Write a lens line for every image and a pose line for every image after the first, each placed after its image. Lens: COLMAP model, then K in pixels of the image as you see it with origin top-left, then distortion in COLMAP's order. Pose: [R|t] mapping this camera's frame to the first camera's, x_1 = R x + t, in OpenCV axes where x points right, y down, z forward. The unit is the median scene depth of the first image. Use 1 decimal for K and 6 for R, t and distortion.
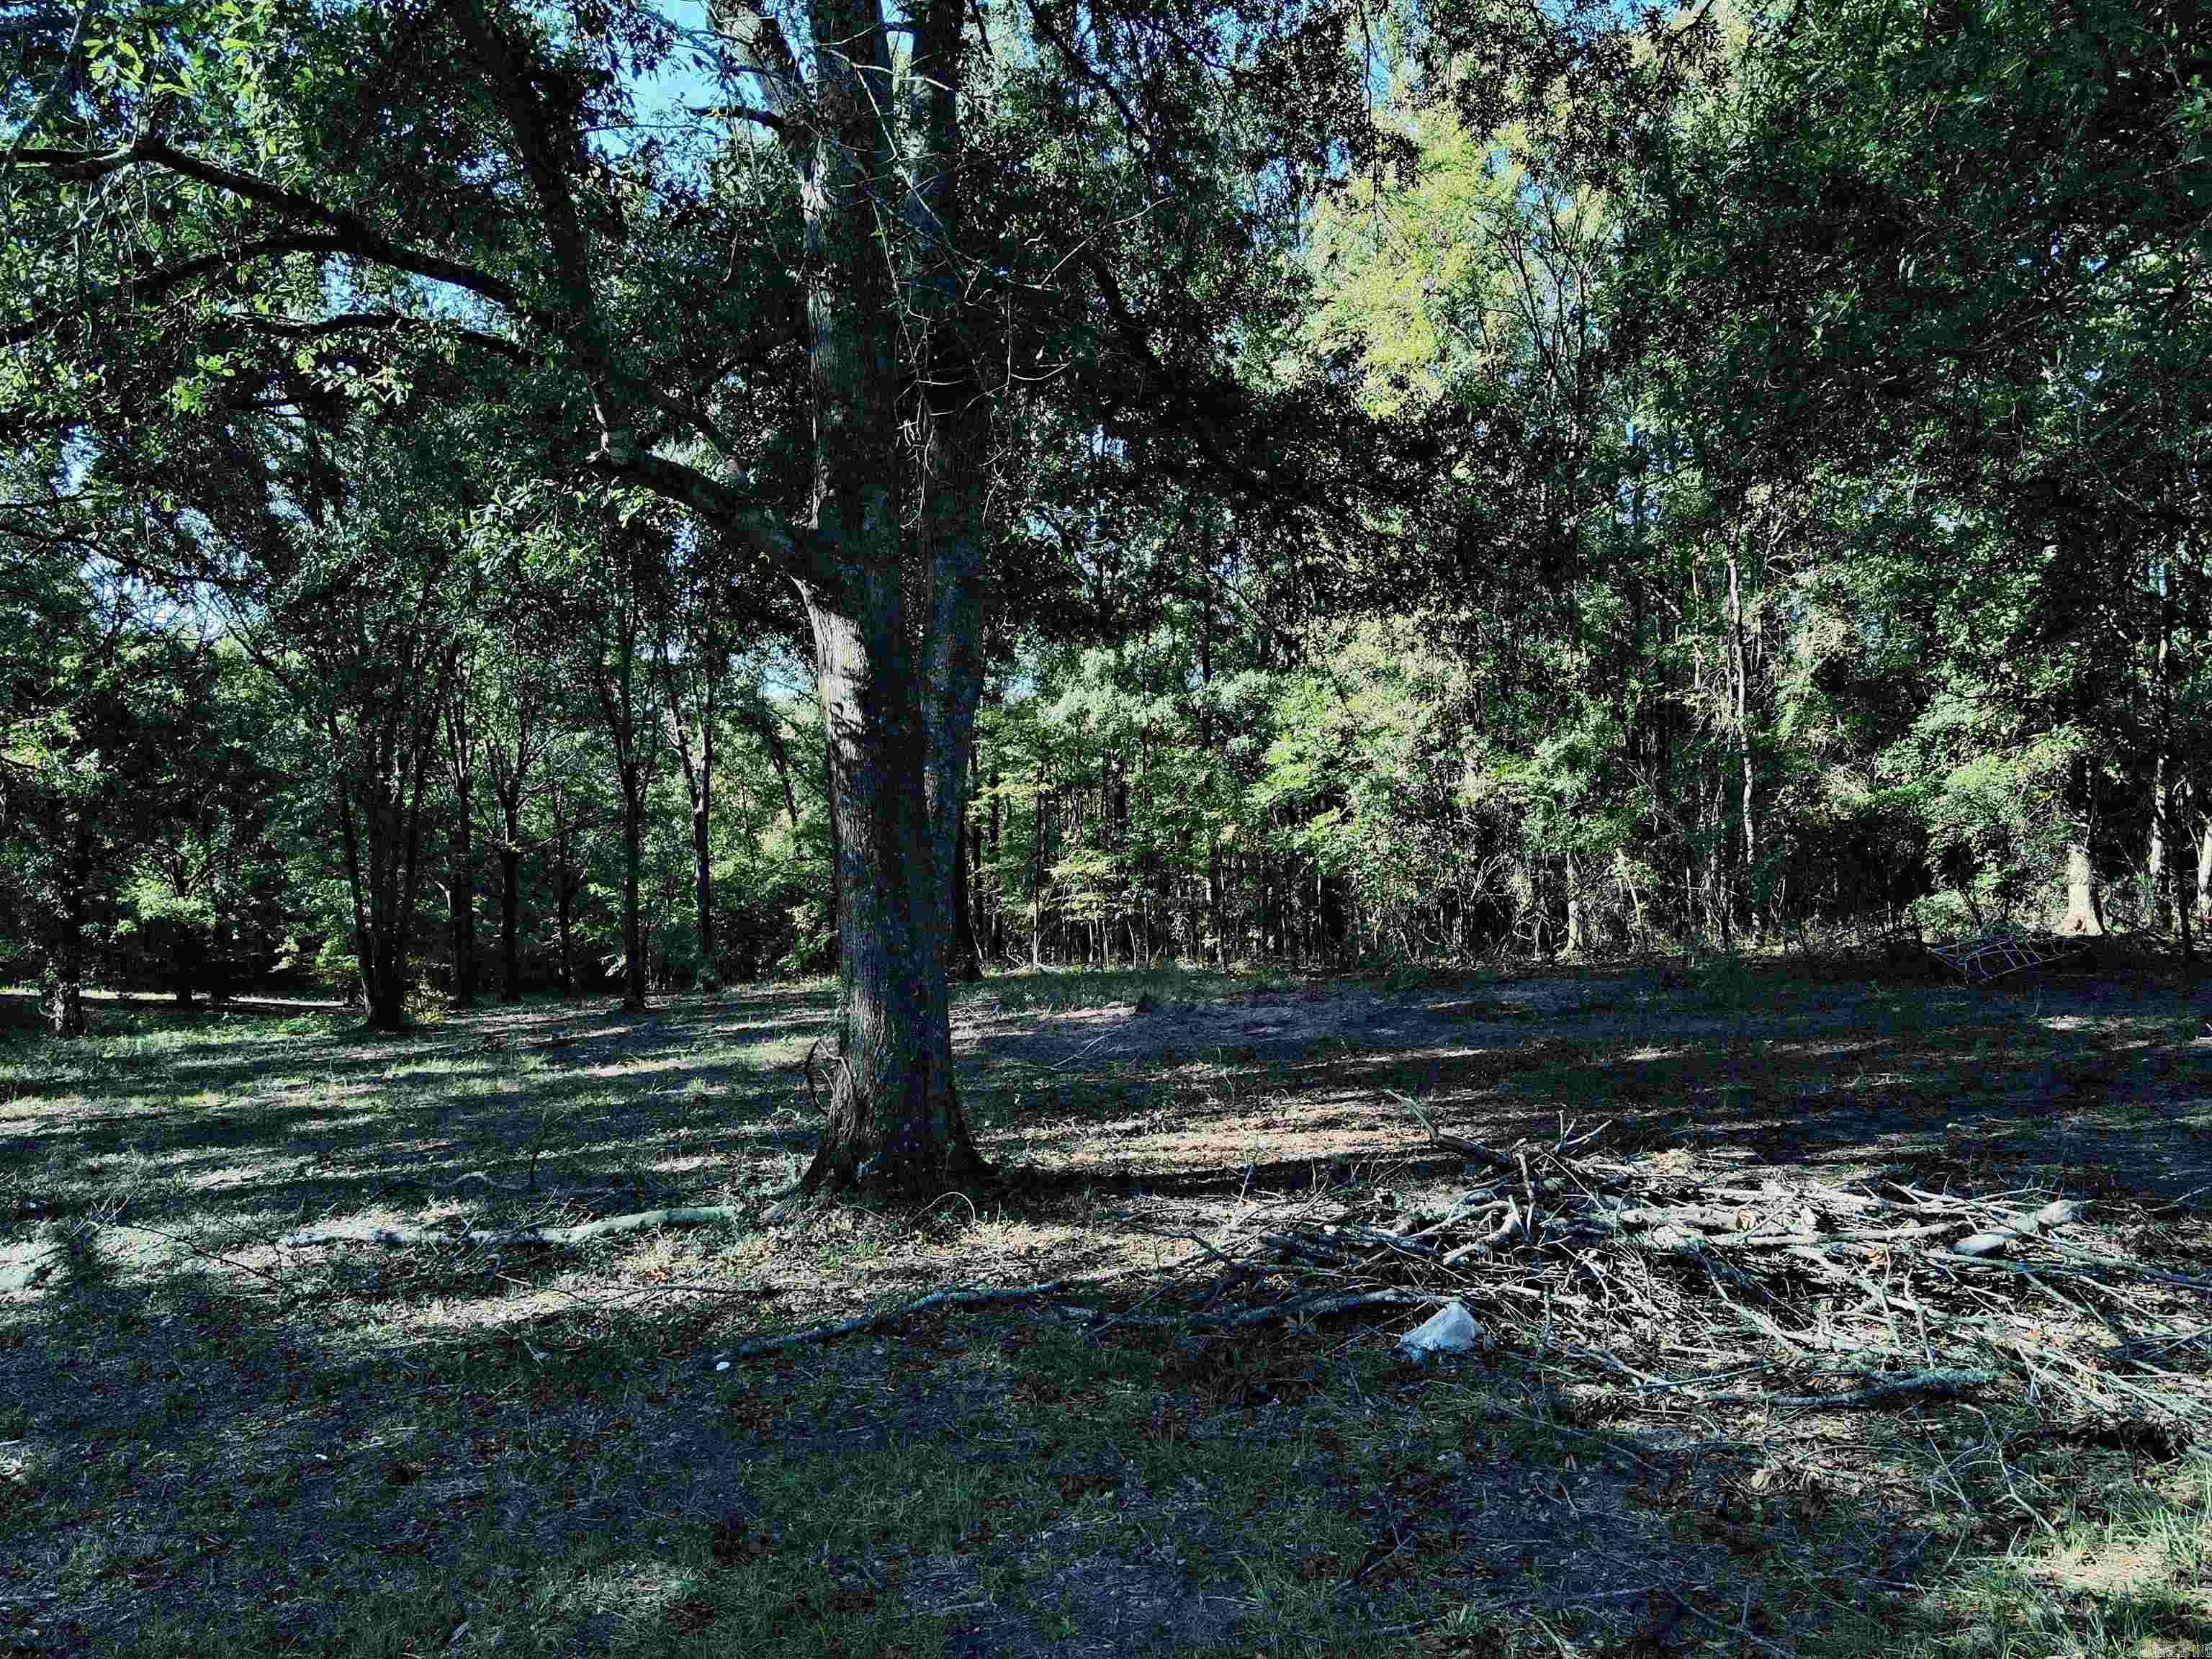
lens RADIAL K [[1624.0, 0, 1115.1], [0, 1624.0, 828.7], [0, 0, 1]] dist [0.009011, 0.011922]
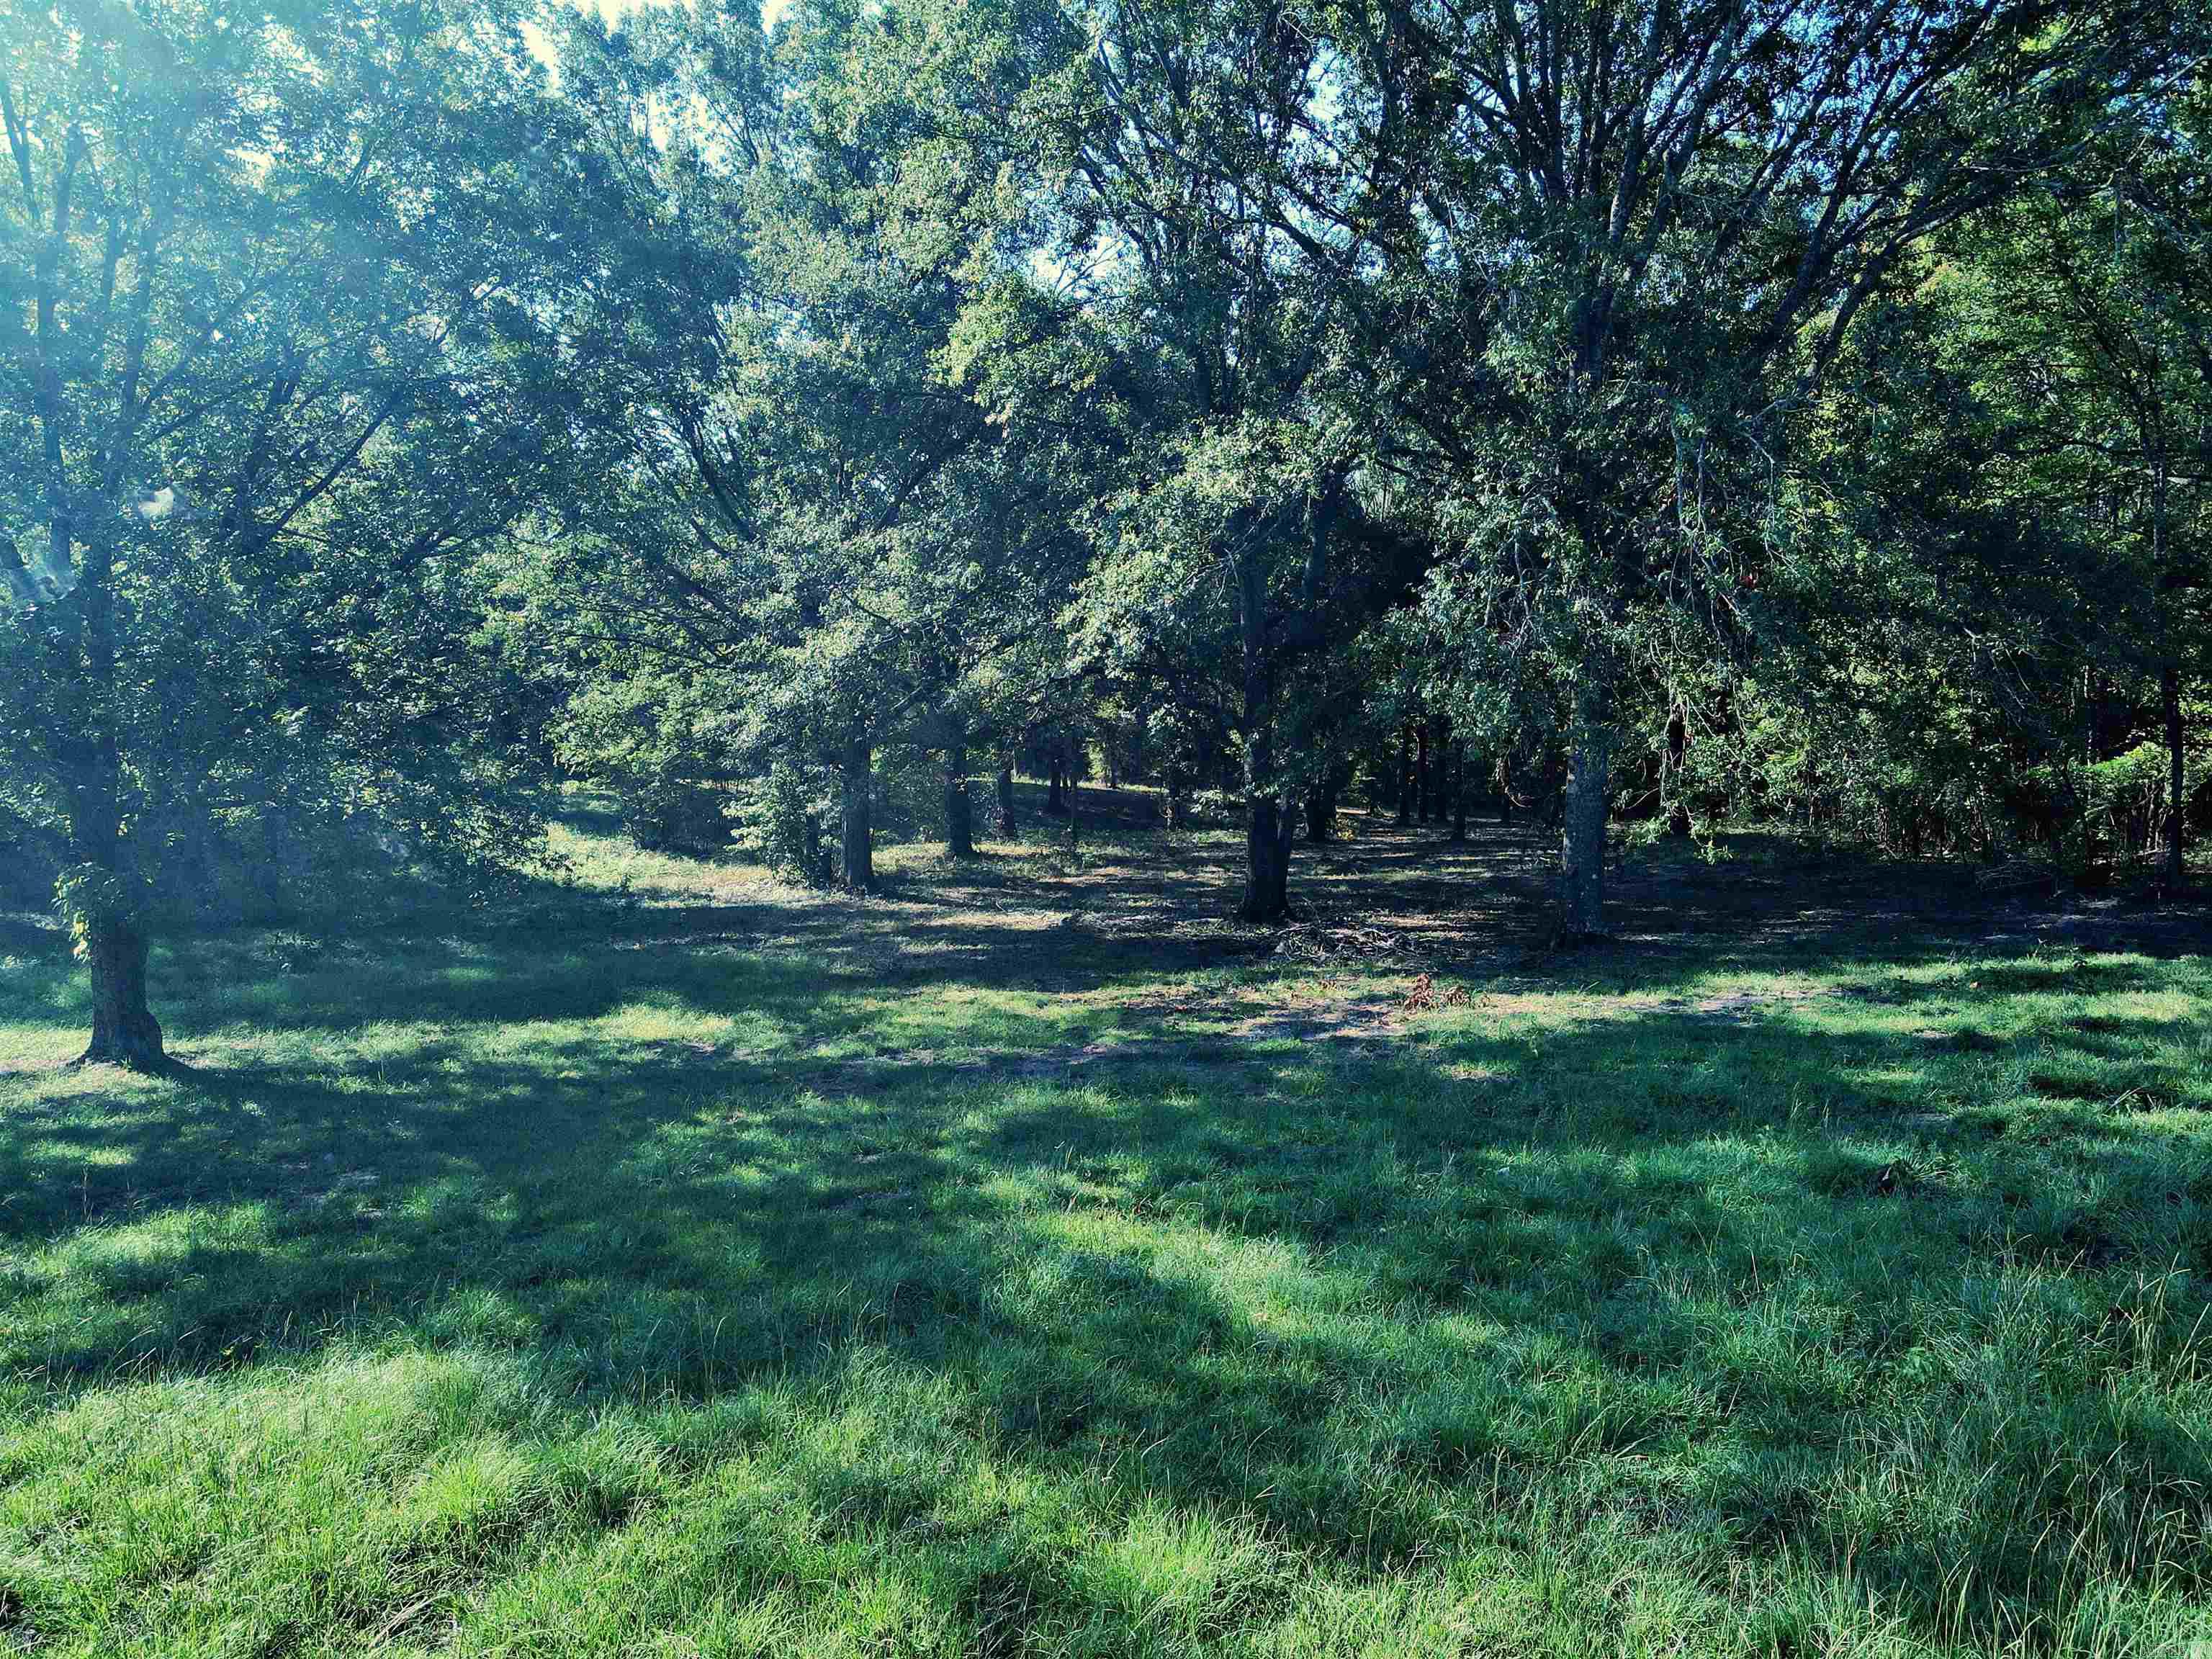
lens RADIAL K [[1624.0, 0, 1108.4], [0, 1624.0, 827.9], [0, 0, 1]] dist [0.009011, 0.011922]
pose [[0.791784, 0.065534, -0.607275, 1.446342], [0.006602, 0.993251, 0.115794, -0.307256], [0.610765, -0.095693, 0.786008, -1.574378]]
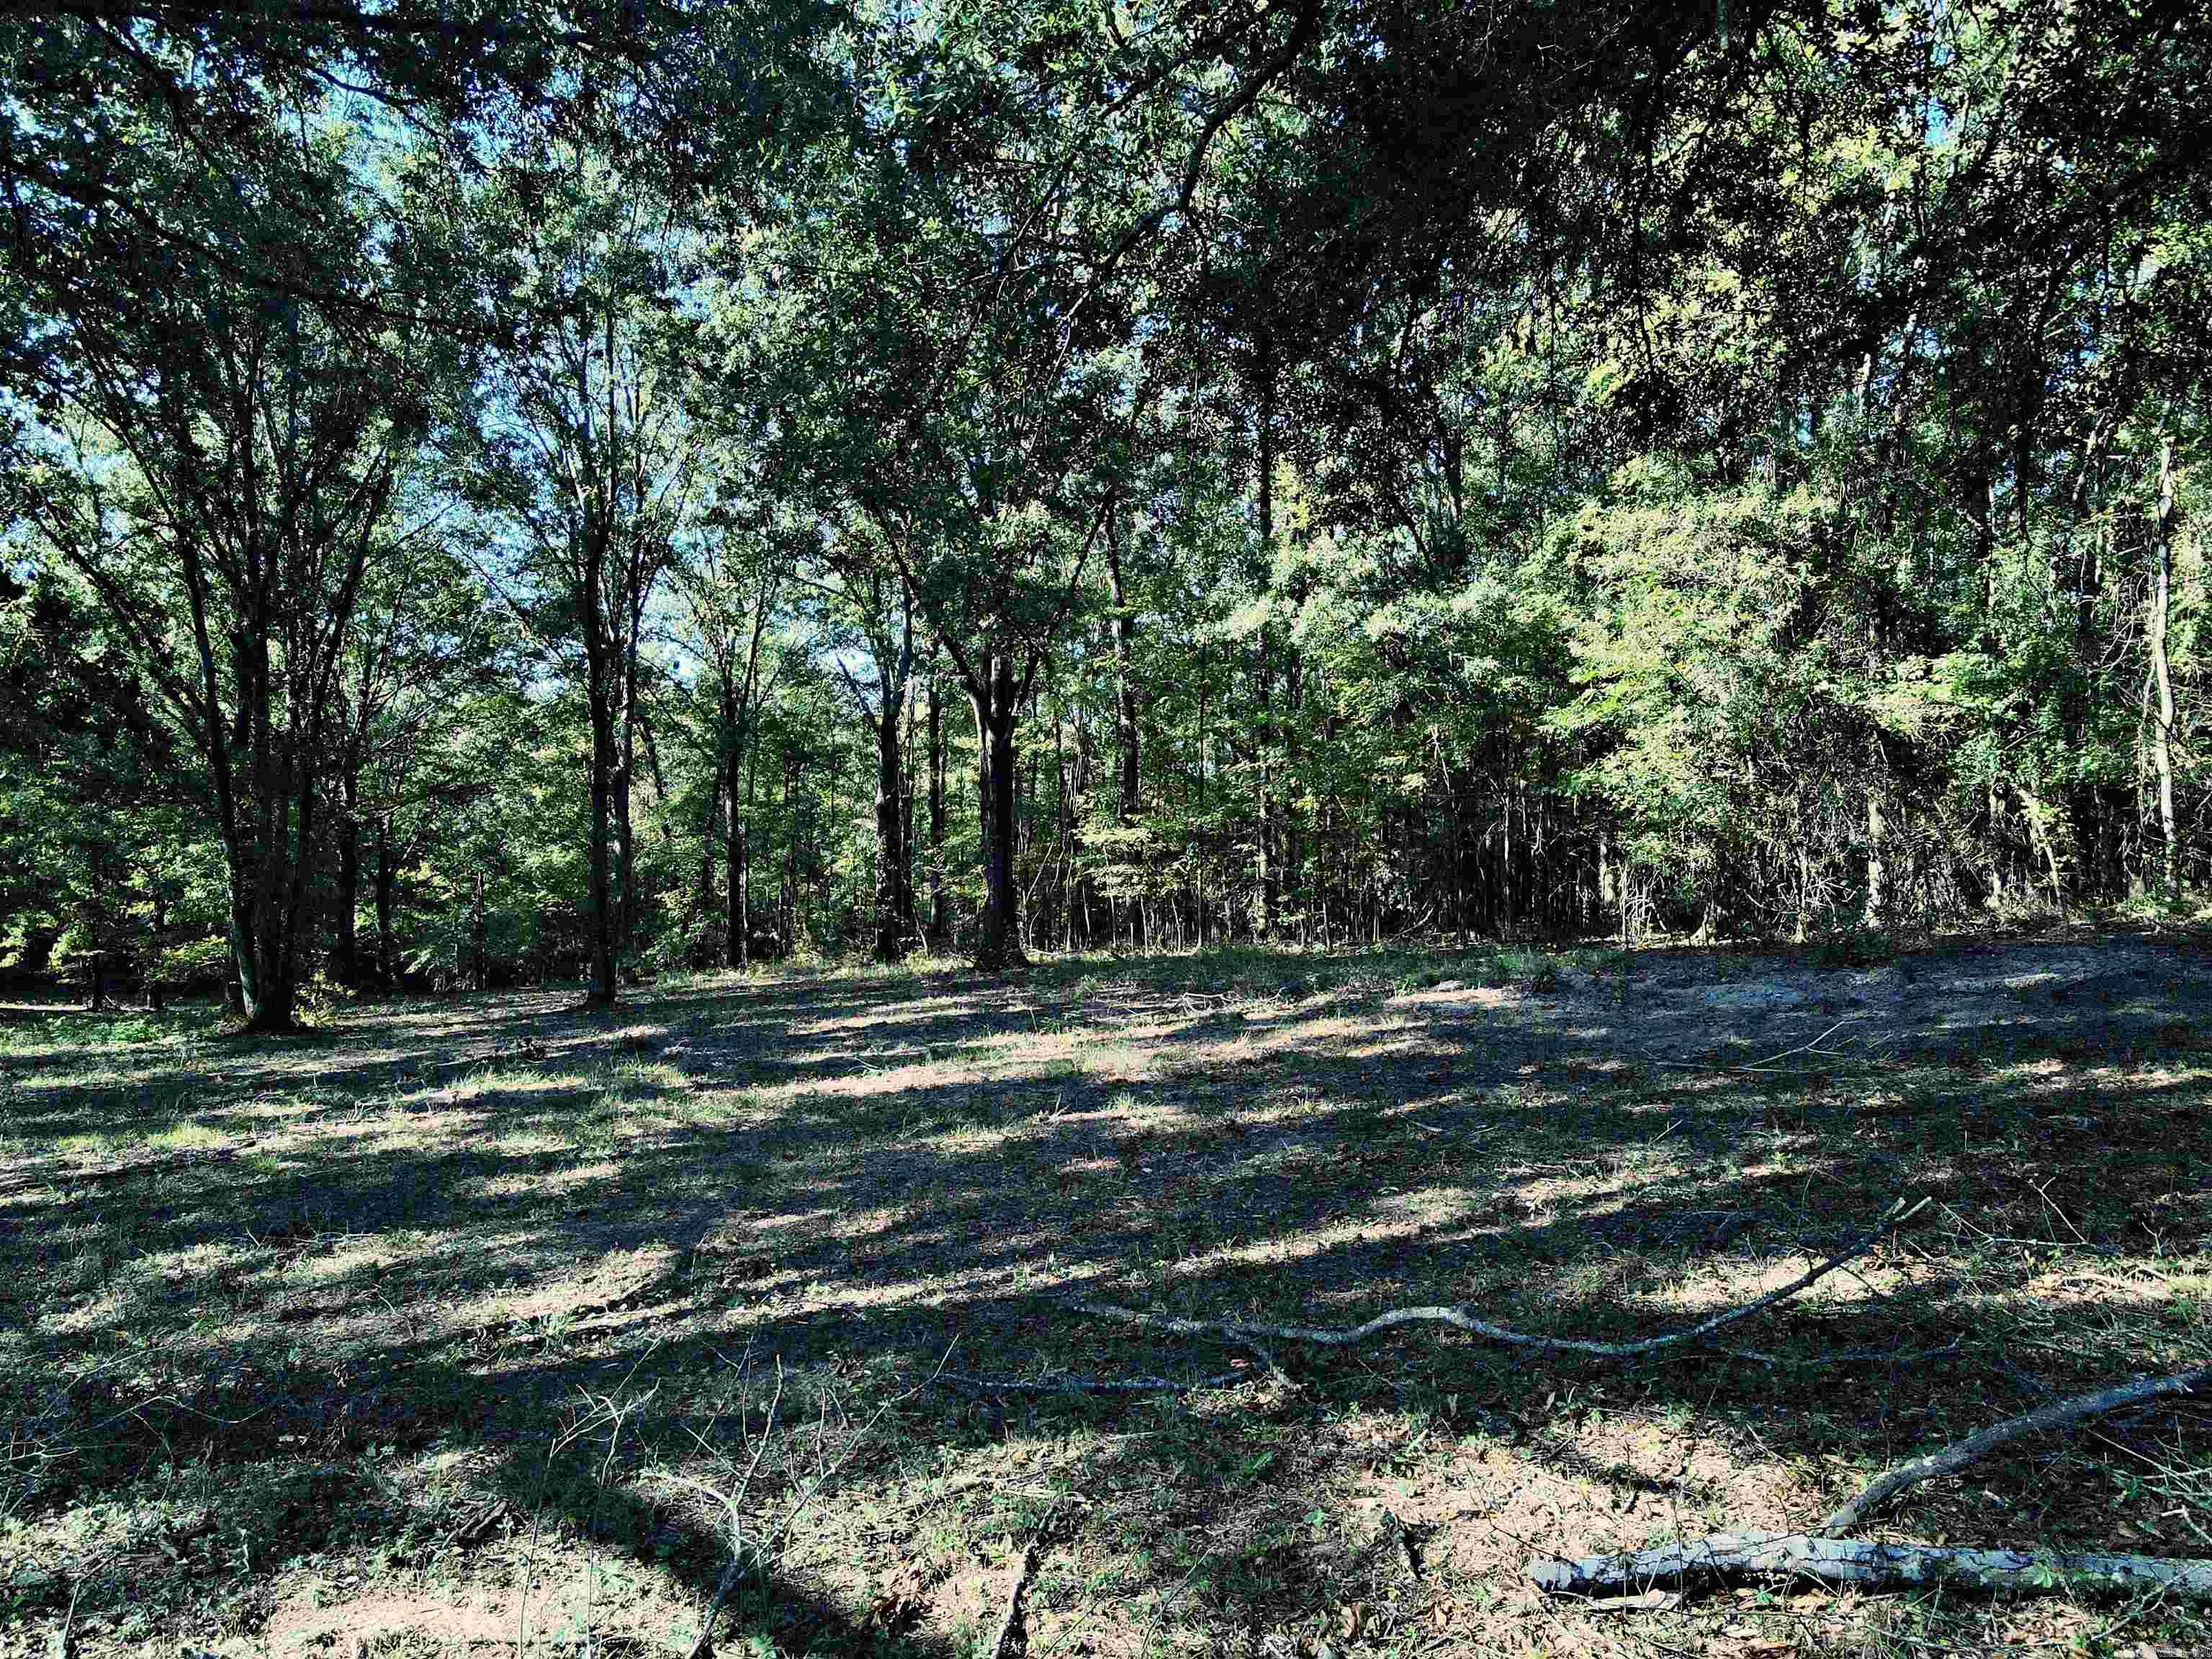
lens RADIAL K [[1624.0, 0, 1112.4], [0, 1624.0, 827.9], [0, 0, 1]] dist [0.009011, 0.011922]
pose [[0.987973, 0.007527, 0.154444, -0.652698], [-0.007540, 0.999971, -0.000498, 0.085688], [-0.154443, -0.000673, 0.988001, 0.651098]]
